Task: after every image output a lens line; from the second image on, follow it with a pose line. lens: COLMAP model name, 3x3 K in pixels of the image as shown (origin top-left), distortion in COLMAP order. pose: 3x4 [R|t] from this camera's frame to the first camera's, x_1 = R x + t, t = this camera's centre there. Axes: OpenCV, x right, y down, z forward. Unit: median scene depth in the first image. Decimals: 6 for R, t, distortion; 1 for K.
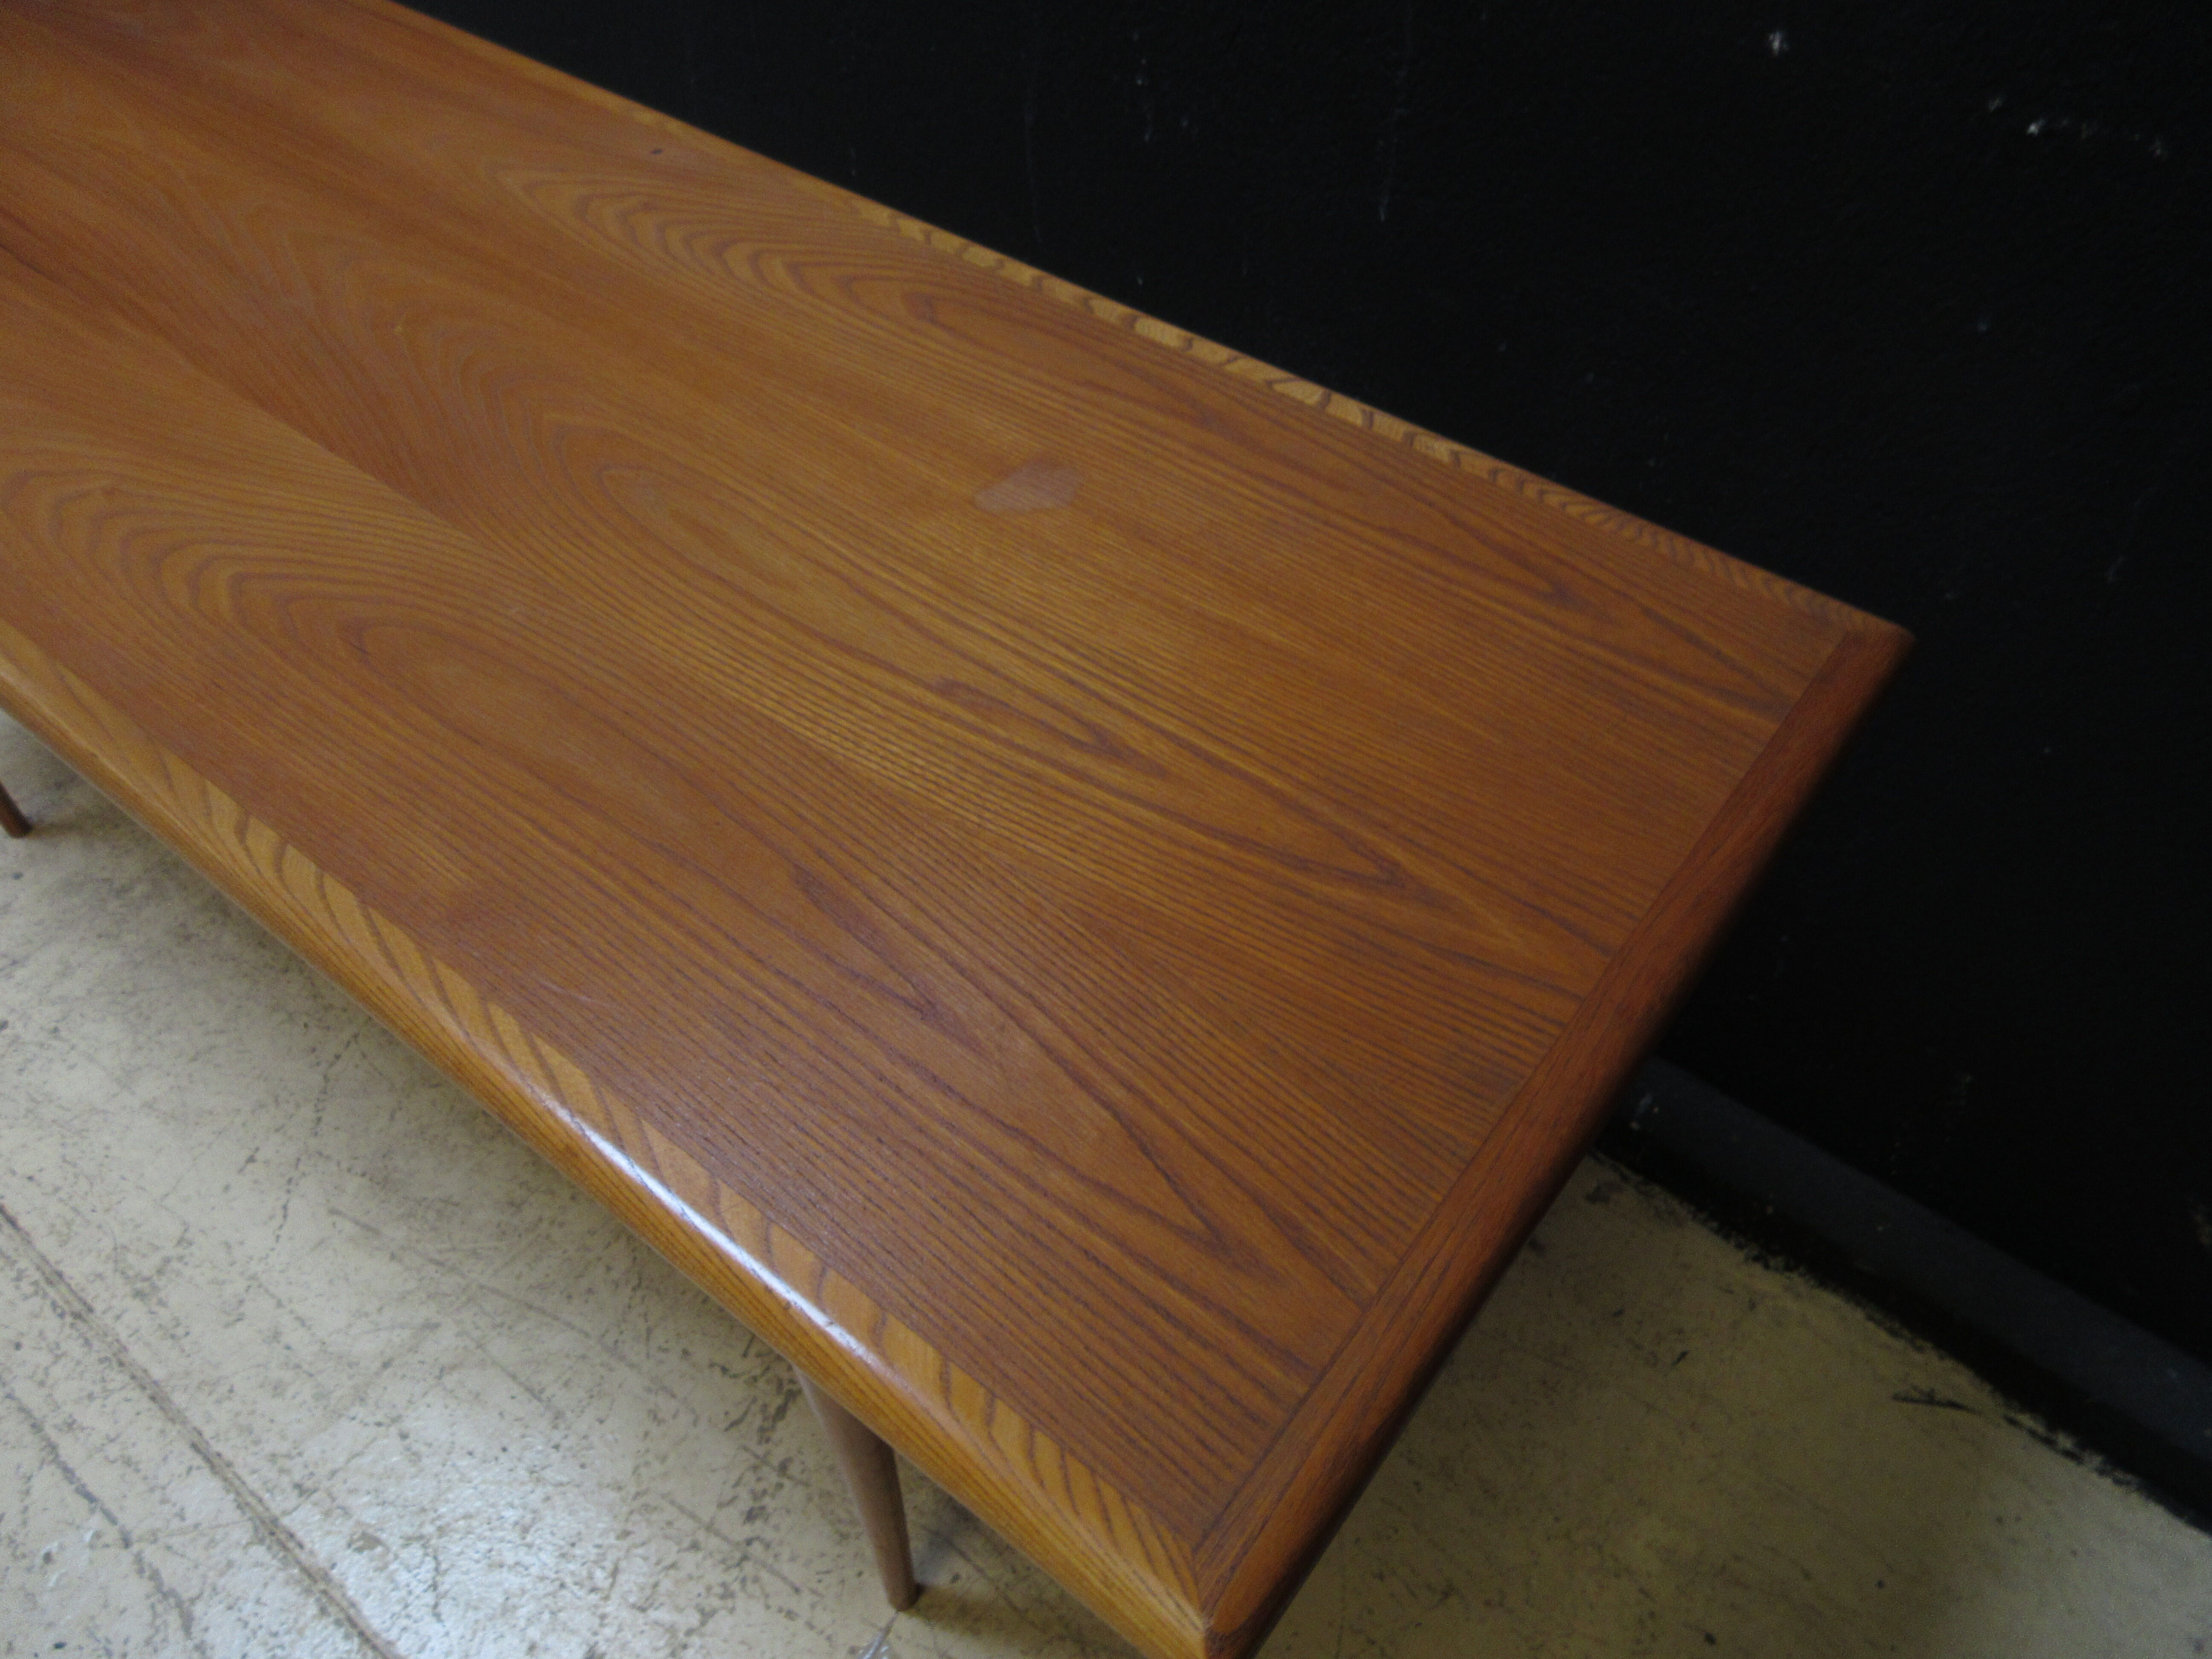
lens RADIAL K [[1623.9, 0, 1113.3], [0, 1623.9, 851.8], [0, 0, 1]] dist [0.005485, -0.006141]
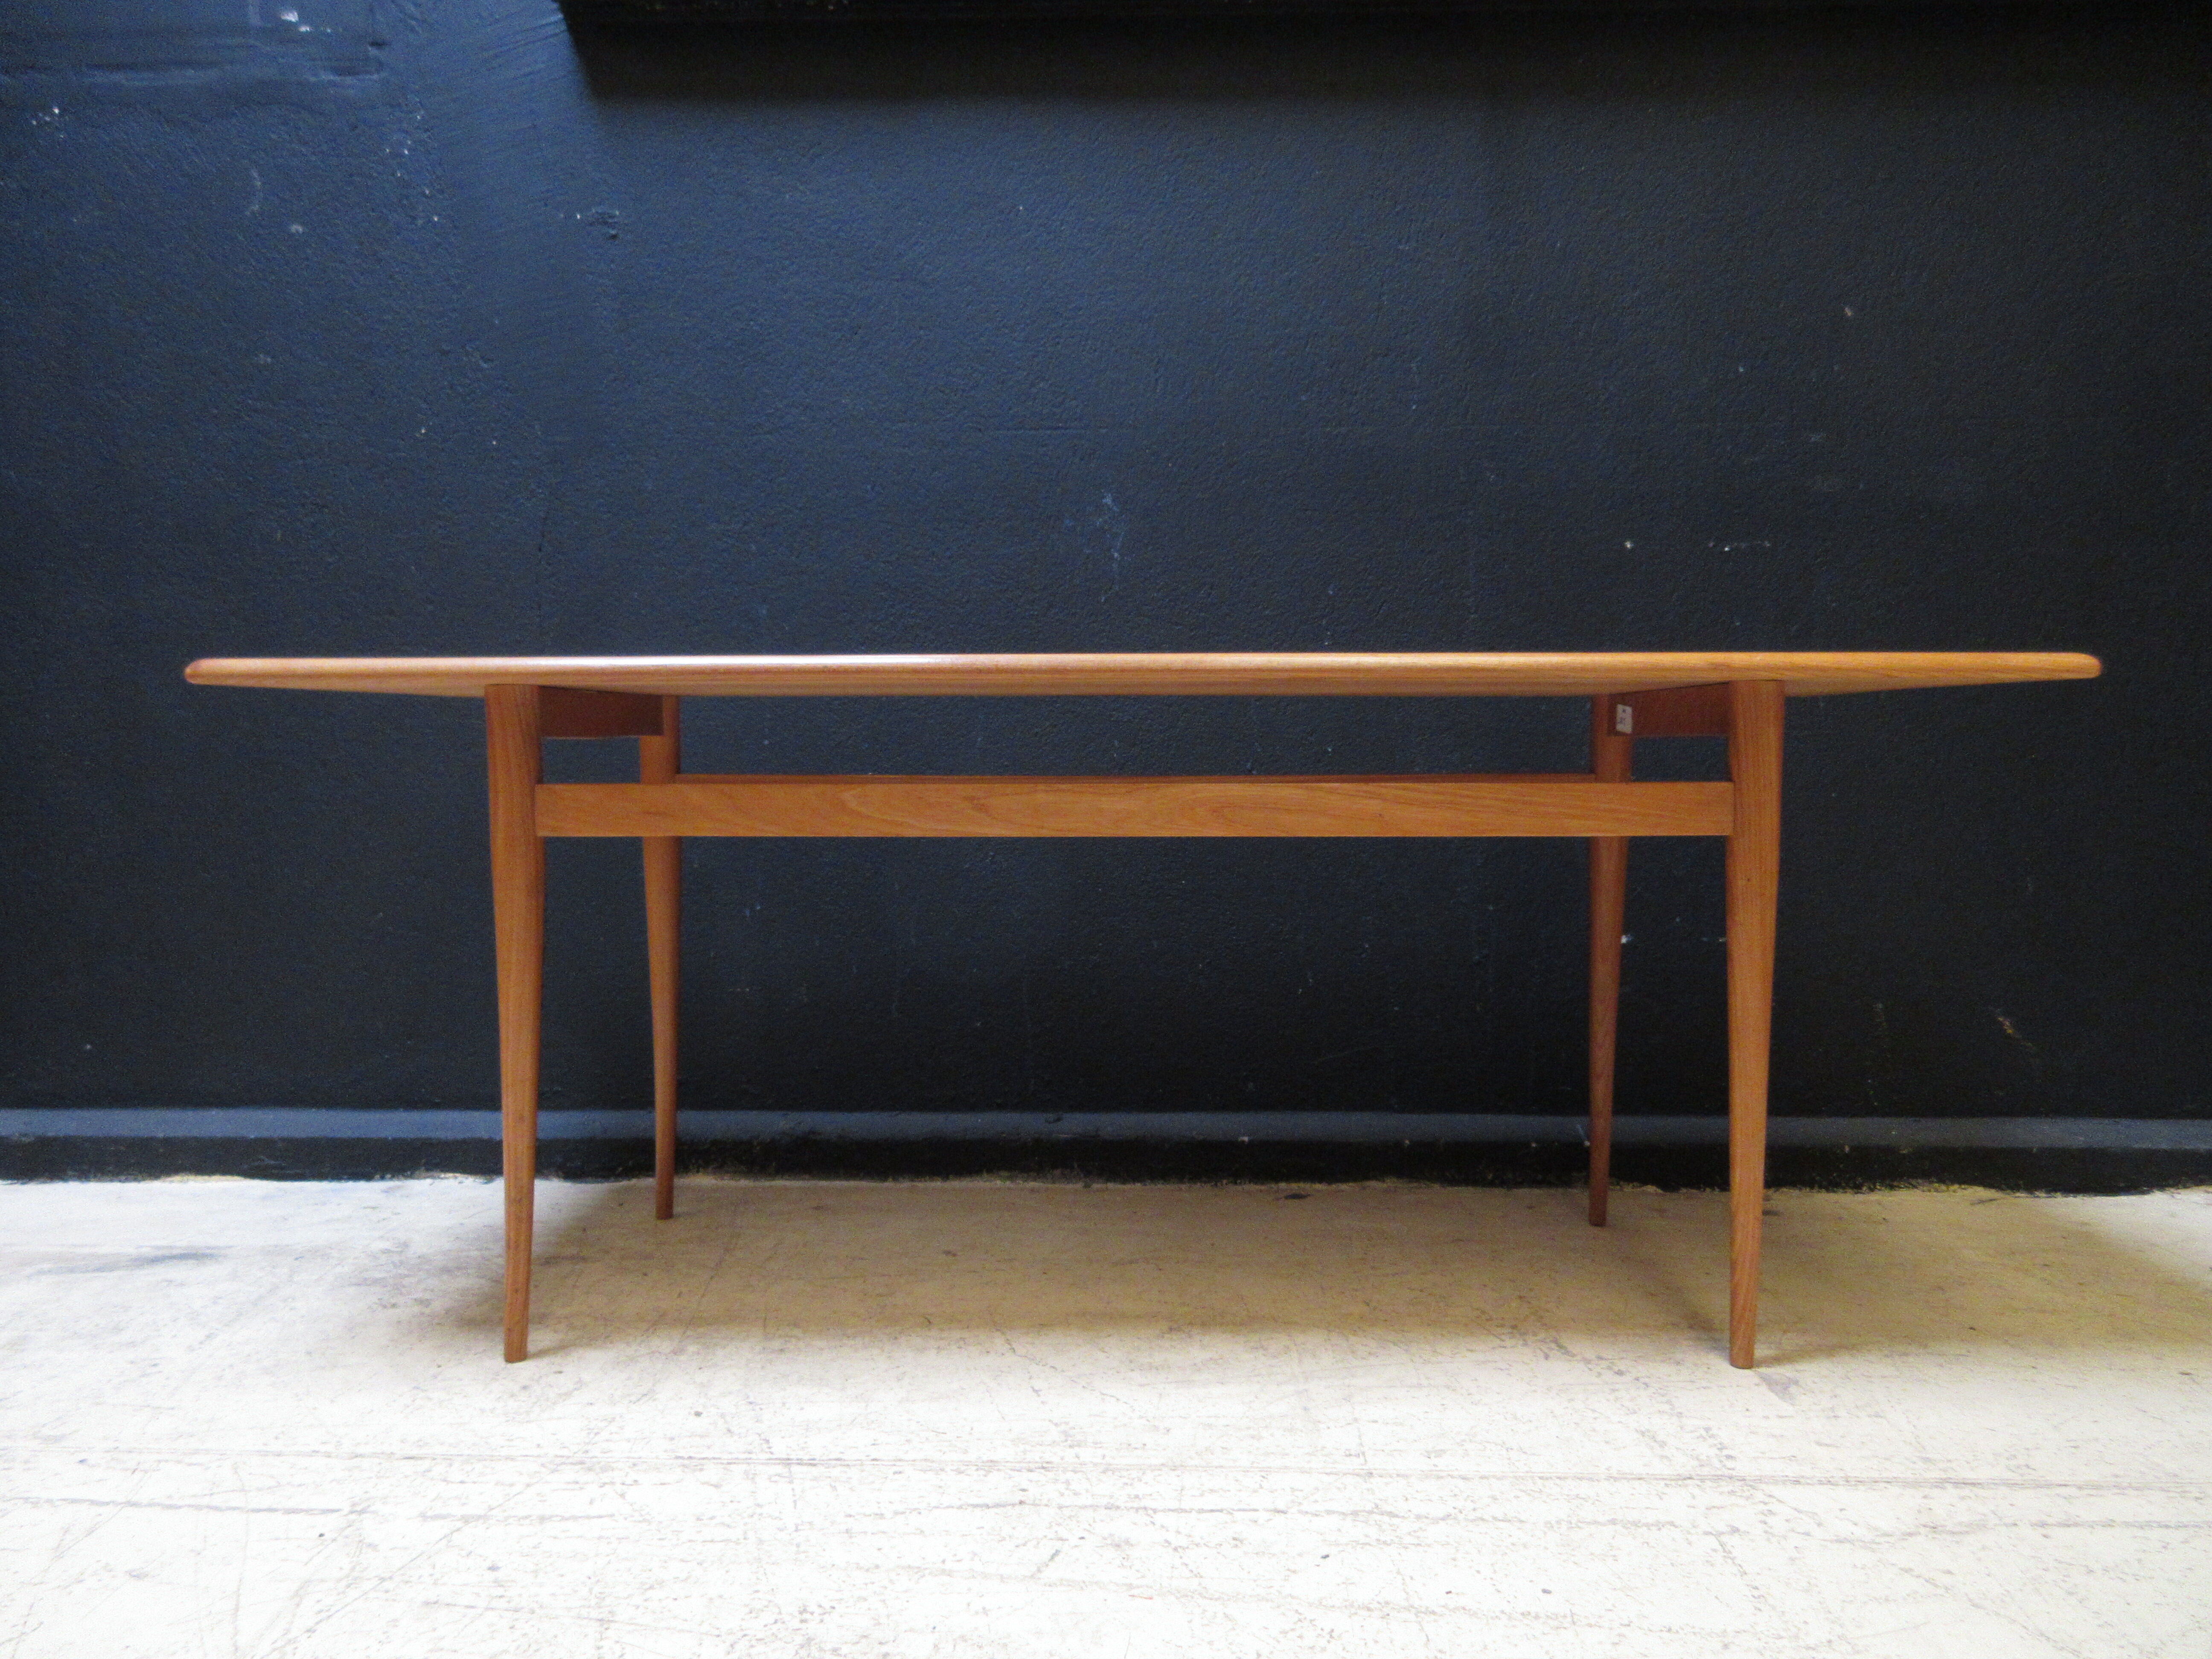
lens RADIAL K [[1623.9, 0, 1105.6], [0, 1623.9, 831.5], [0, 0, 1]] dist [0.005485, -0.006141]
pose [[0.807297, -0.031744, 0.589291, -1.266610], [0.447944, 0.683062, -0.576864, 0.657126], [-0.384211, 0.729670, 0.565653, 0.102433]]
